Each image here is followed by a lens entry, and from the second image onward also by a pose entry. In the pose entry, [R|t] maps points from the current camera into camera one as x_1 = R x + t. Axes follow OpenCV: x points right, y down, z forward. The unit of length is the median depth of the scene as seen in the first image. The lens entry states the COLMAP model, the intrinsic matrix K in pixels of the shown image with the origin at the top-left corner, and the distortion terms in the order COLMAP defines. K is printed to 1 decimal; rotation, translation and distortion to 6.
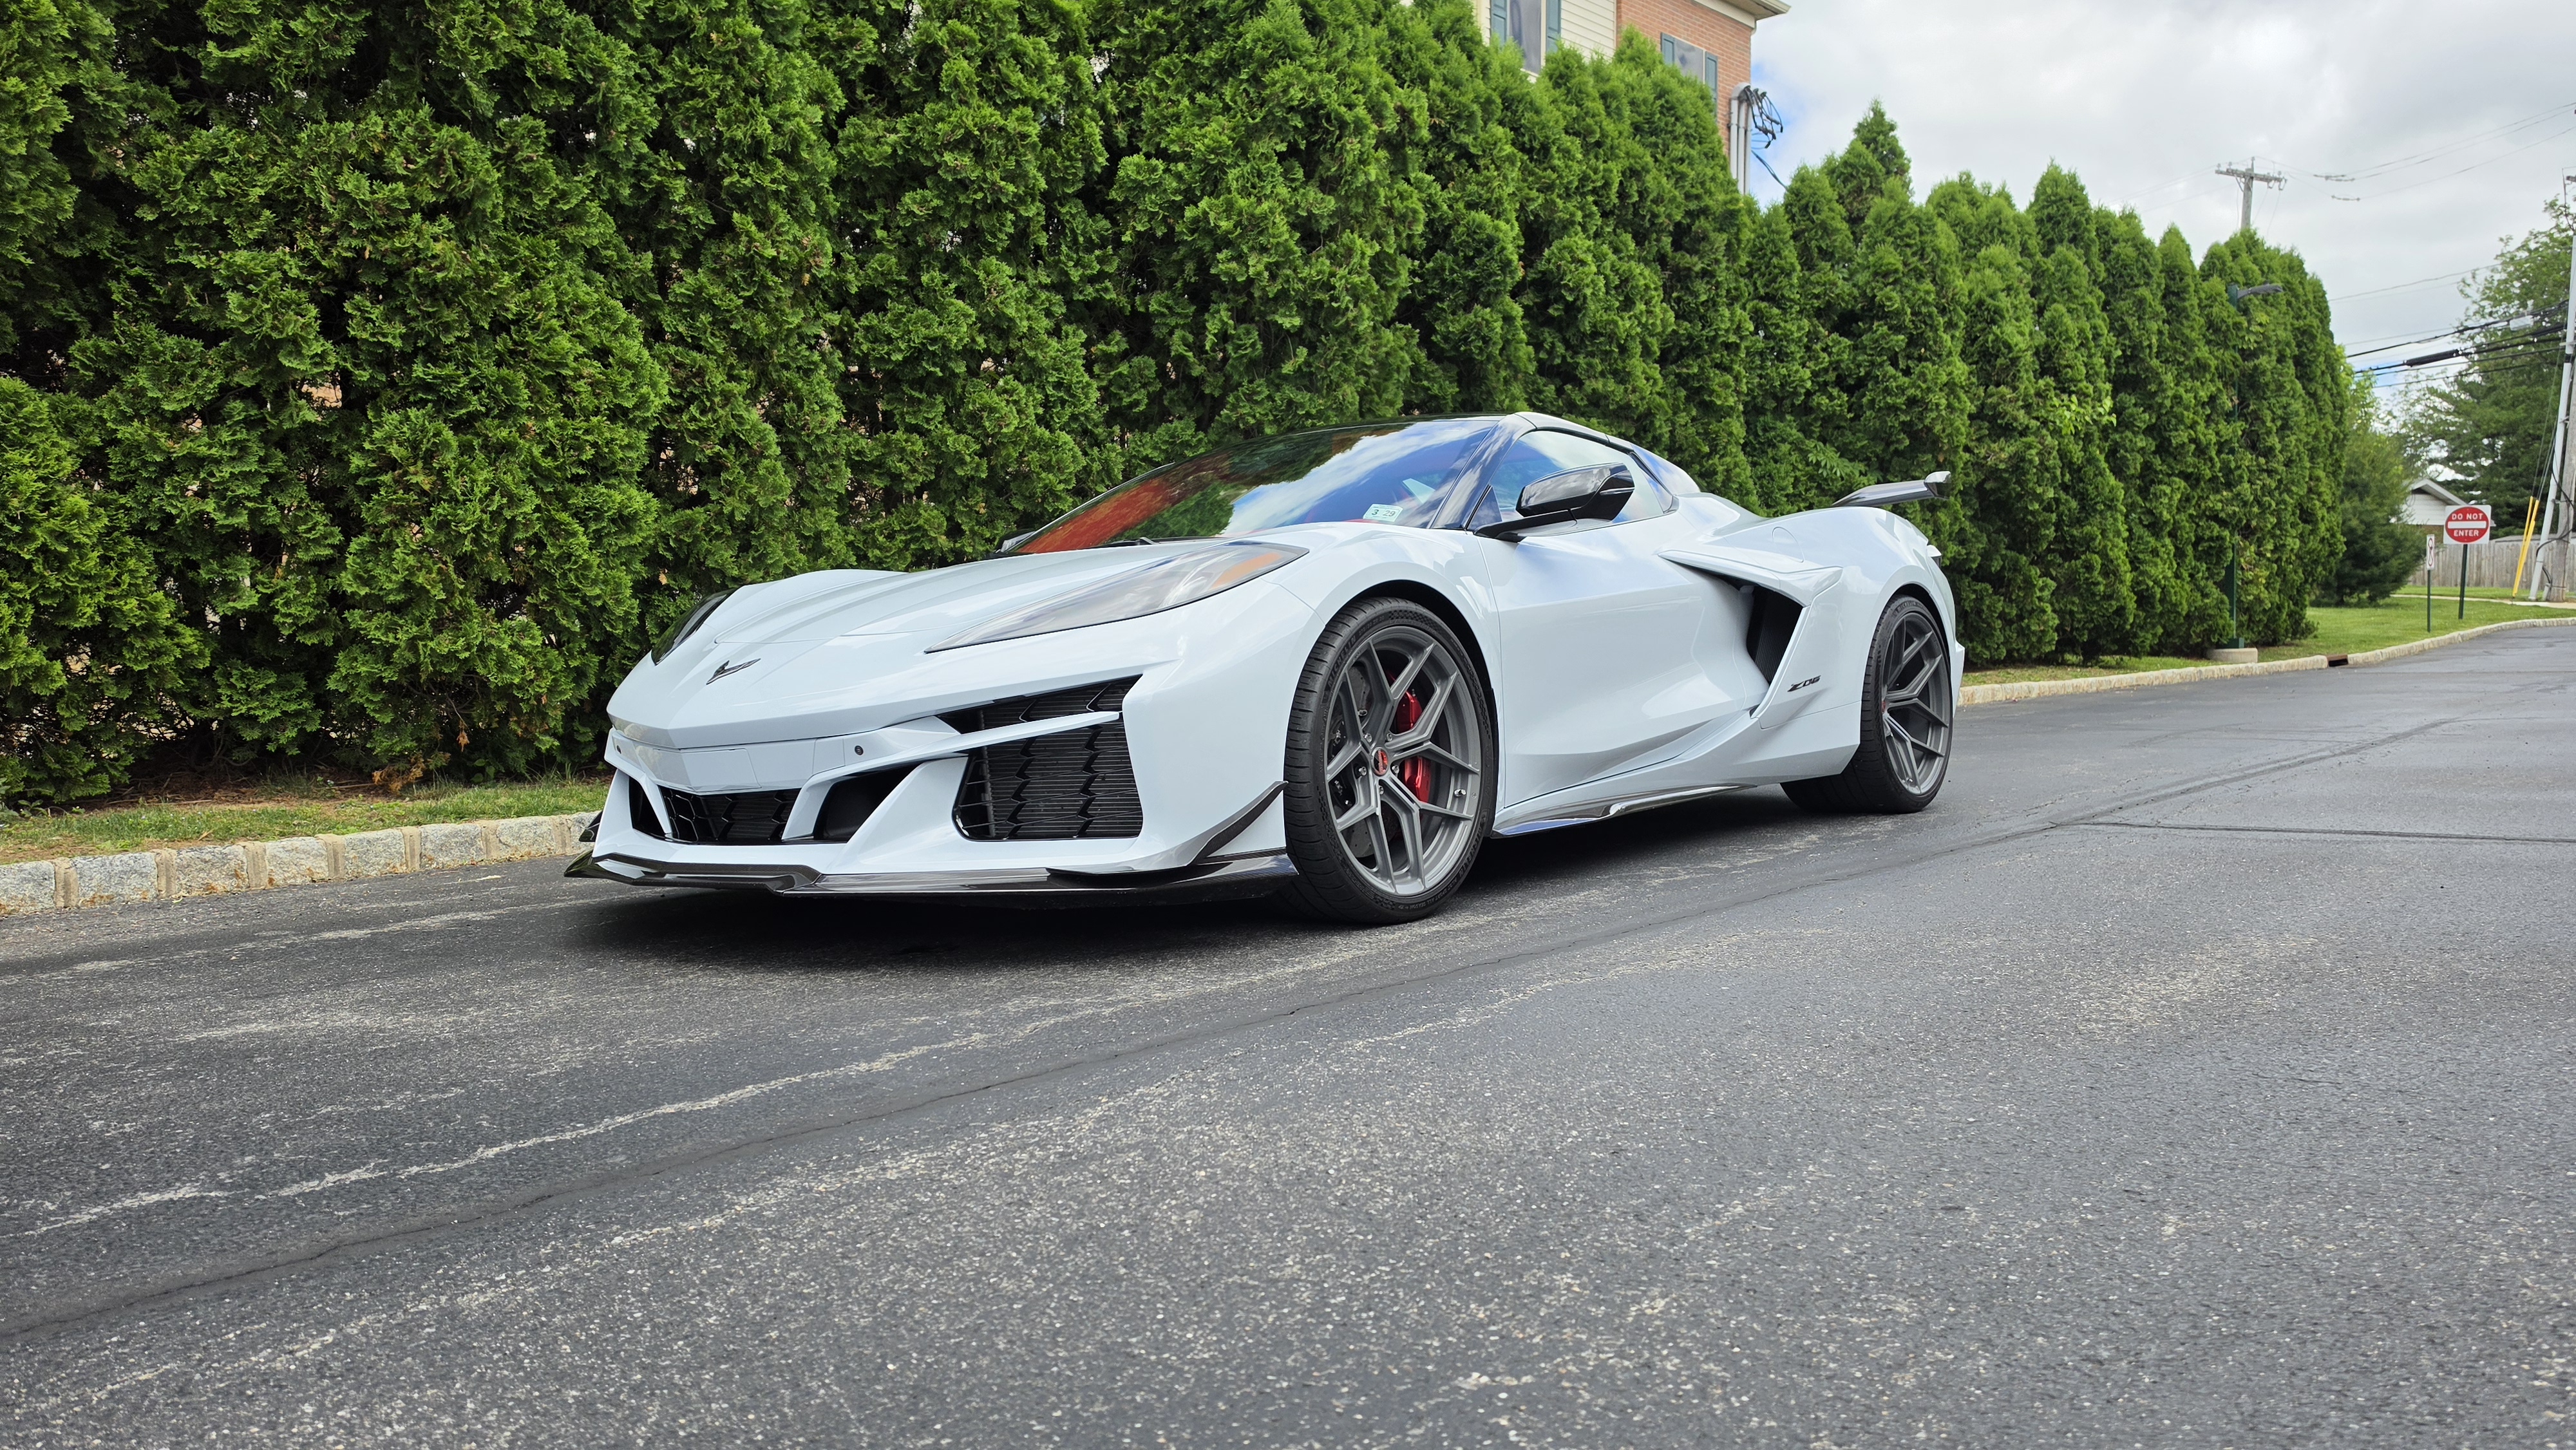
lens RADIAL K [[1823.8, 0, 1257.7], [0, 1823.8, 696.4], [0, 0, 1]] dist [0.080303, -0.045575]
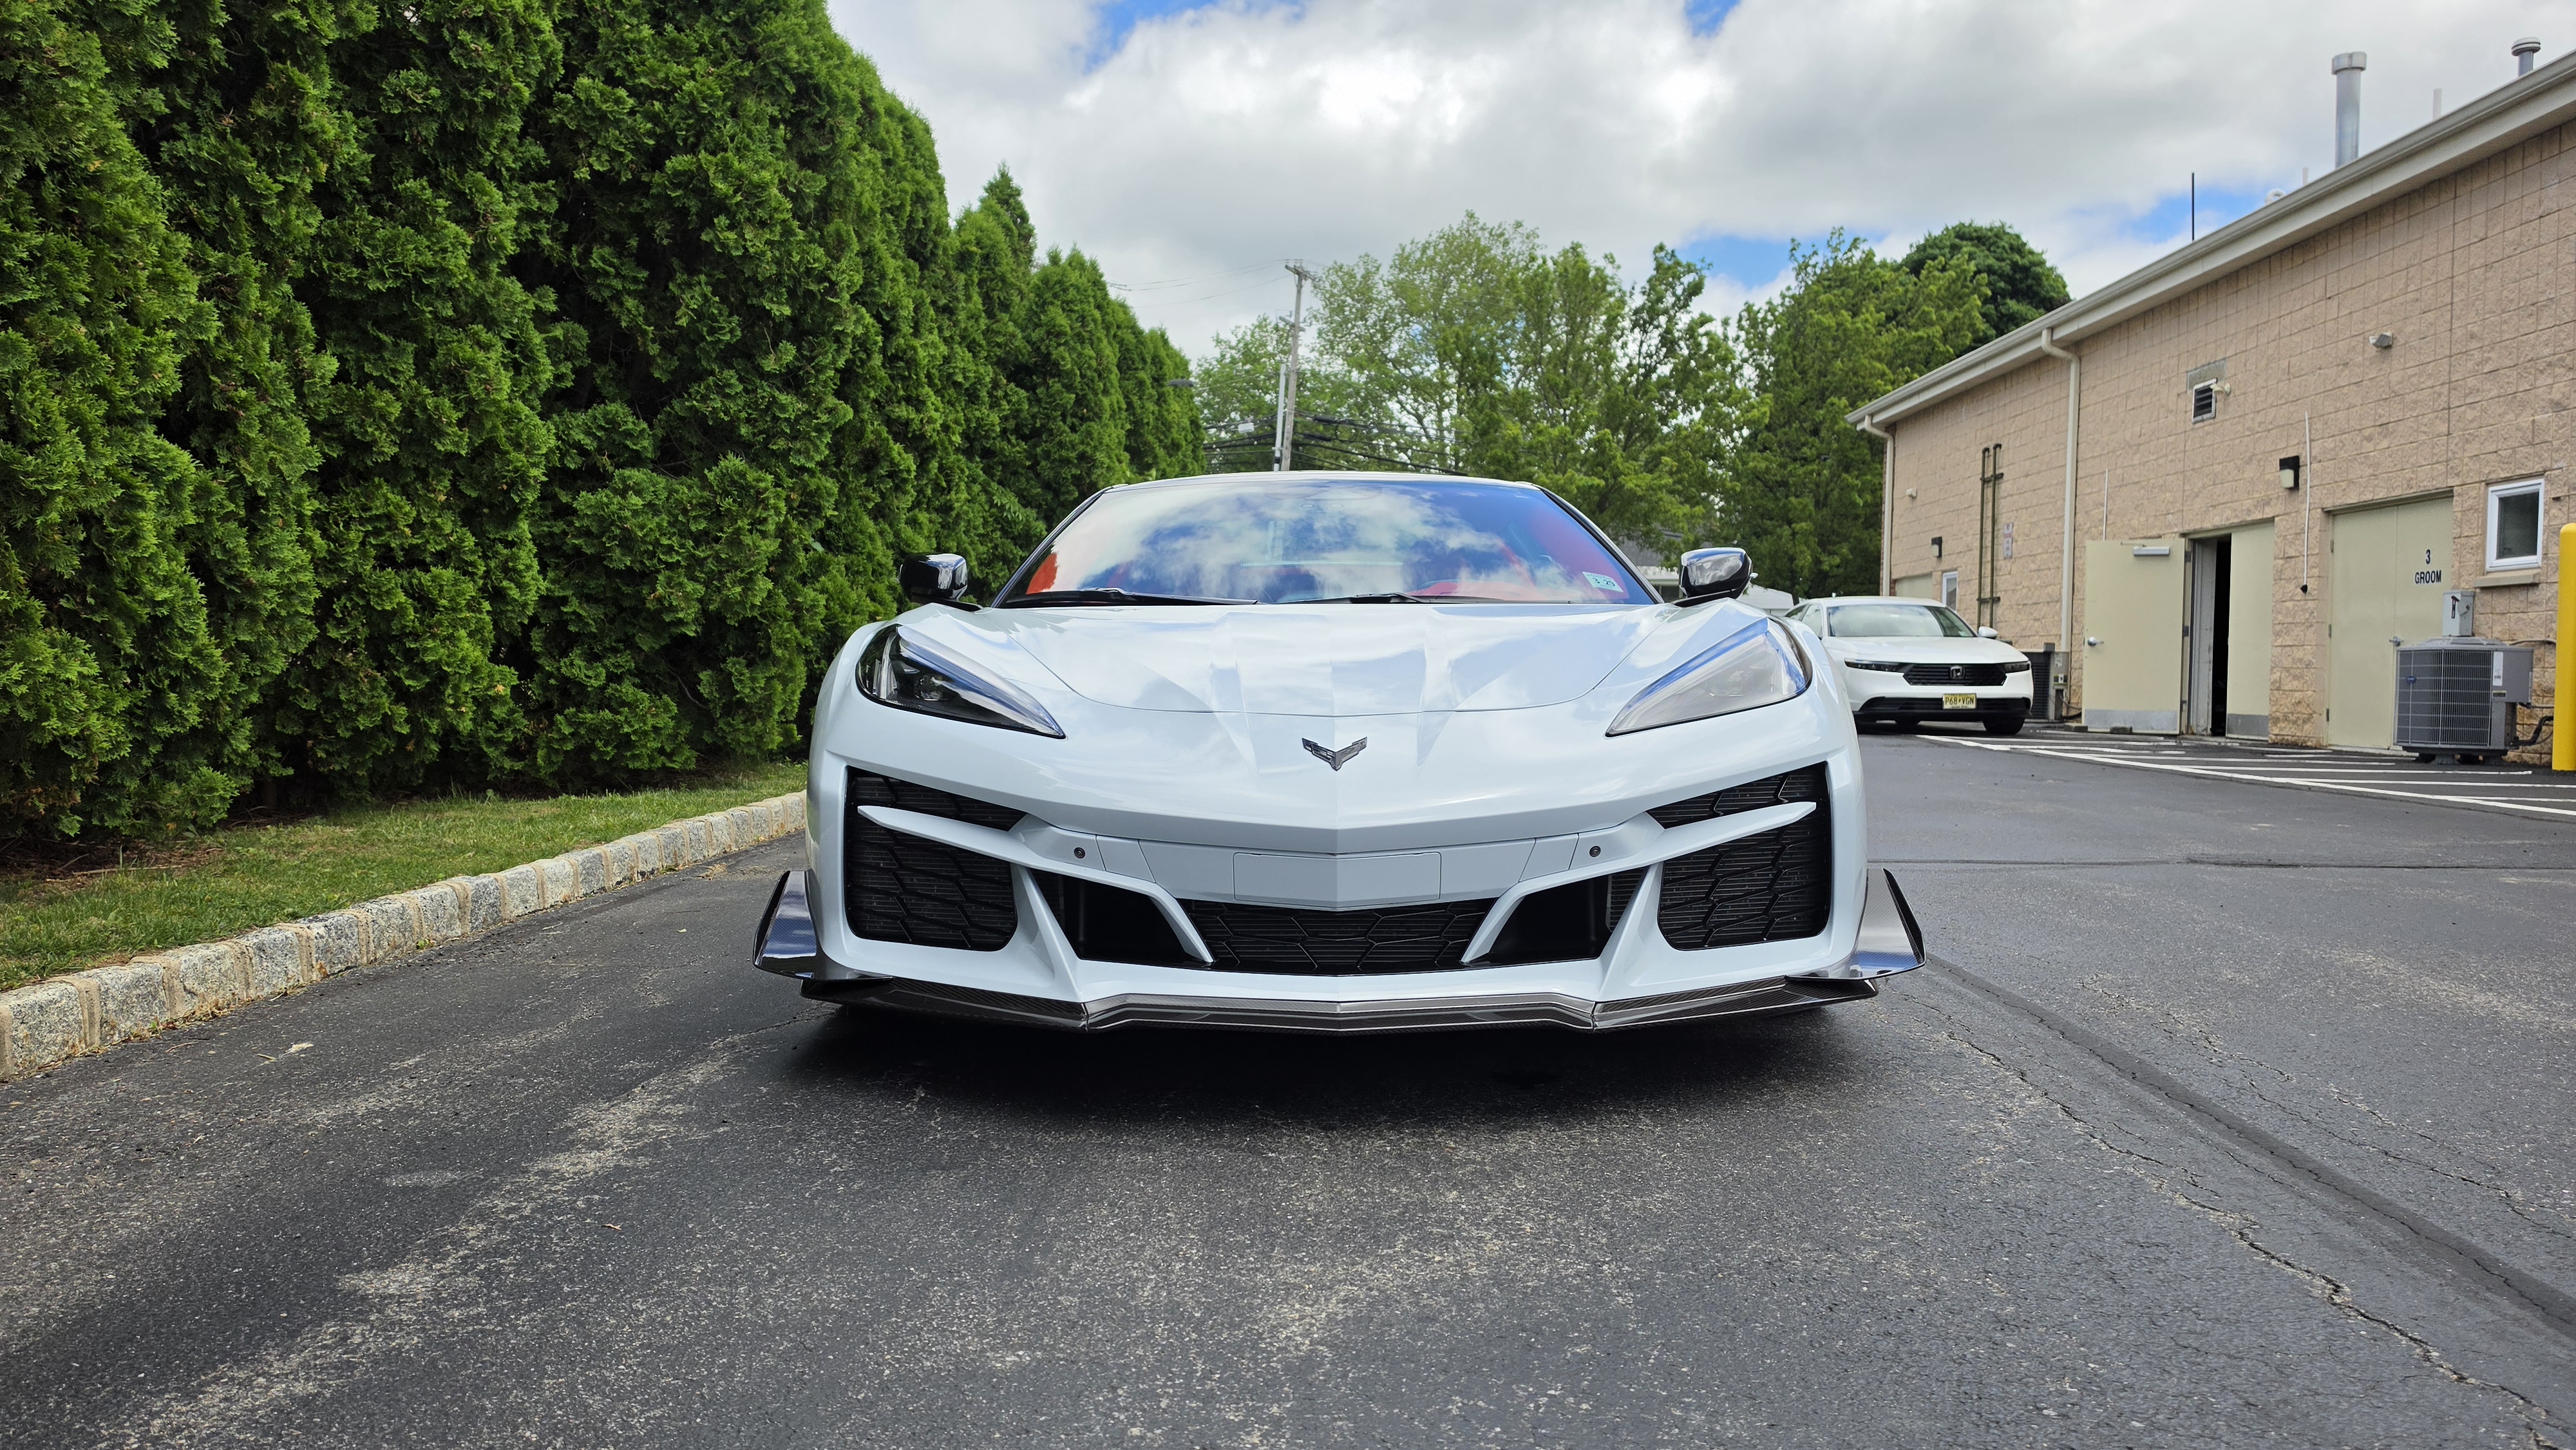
lens RADIAL K [[1823.8, 0, 1253.1], [0, 1823.8, 666.2], [0, 0, 1]] dist [0.080303, -0.045575]
pose [[0.772981, 0.029124, 0.633760, -0.352089], [-0.012666, 0.999455, -0.030480, -0.011178], [-0.634303, 0.015533, 0.772929, 0.177983]]
